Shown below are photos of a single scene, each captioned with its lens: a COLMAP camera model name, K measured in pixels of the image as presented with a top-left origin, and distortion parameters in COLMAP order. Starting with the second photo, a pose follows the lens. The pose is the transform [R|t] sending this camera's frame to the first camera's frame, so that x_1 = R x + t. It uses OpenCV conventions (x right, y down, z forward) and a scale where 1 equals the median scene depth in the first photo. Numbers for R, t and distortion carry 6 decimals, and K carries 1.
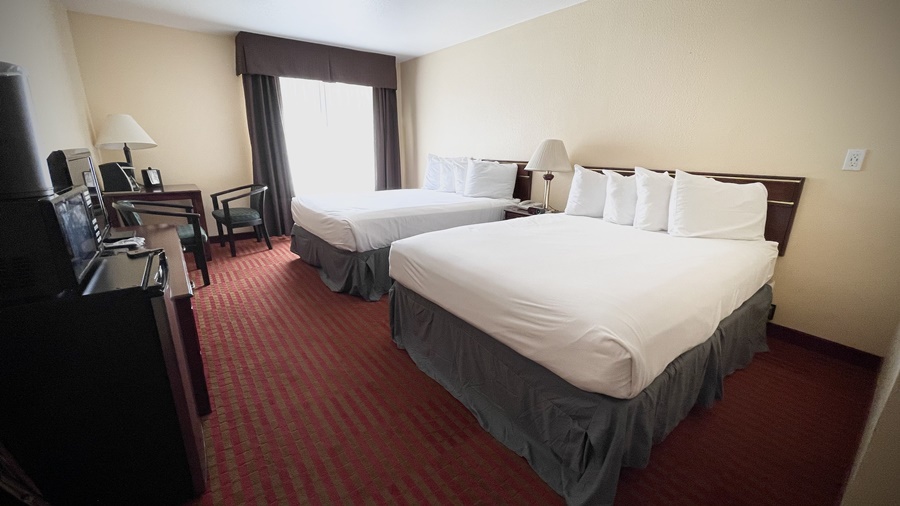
lens RADIAL K [[364.2, 0, 454.9], [0, 364.2, 252.7], [0, 0, 1]] dist [-0.000614, -0.000117]
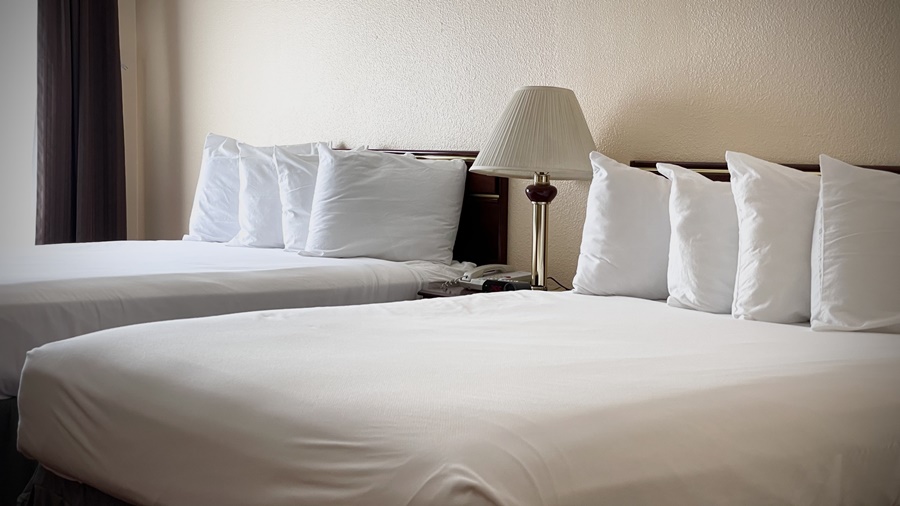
lens RADIAL K [[1330.0, 0, 450.0], [0, 1330.0, 253.0], [0, 0, 1]] dist [0.122780, 0.017767]
pose [[0.998043, -0.001957, 0.062496, 0.095013], [0.013865, 0.981555, -0.190678, 0.082948], [-0.060970, 0.191171, 0.979661, -0.199493]]
